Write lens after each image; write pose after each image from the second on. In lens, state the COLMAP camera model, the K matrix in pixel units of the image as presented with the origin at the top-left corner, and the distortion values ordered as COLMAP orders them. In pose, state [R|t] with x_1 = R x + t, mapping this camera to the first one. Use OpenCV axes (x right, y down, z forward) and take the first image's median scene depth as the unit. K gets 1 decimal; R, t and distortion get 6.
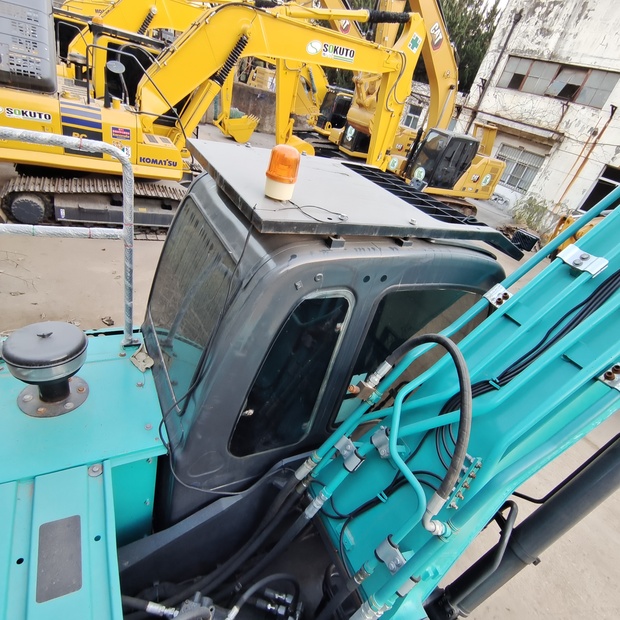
lens RADIAL K [[378.7, 0, 311.4], [0, 378.7, 315.3], [0, 0, 1]] dist [0.012358, -0.014569]
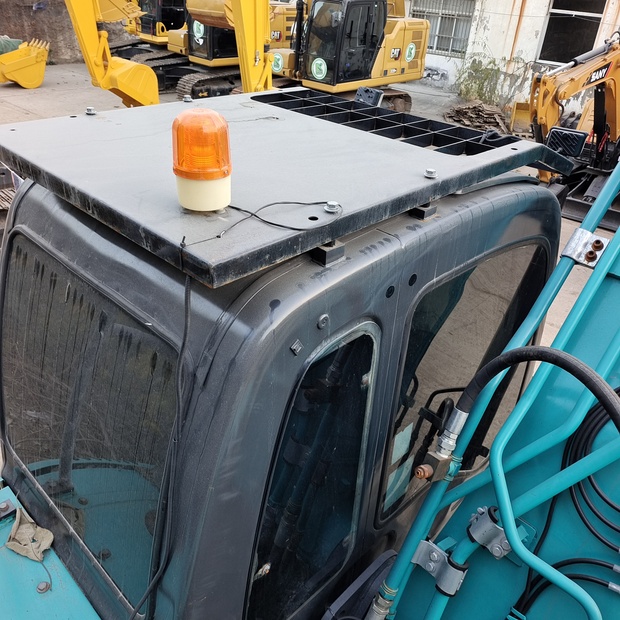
lens RADIAL K [[540.6, 0, 310.9], [0, 540.6, 312.7], [0, 0, 1]] dist [0.067048, -0.044834]
pose [[0.934725, -0.319354, 0.155893, -0.091210], [0.312627, 0.947539, 0.066584, -0.130950], [-0.168979, -0.013502, 0.985527, 0.156835]]
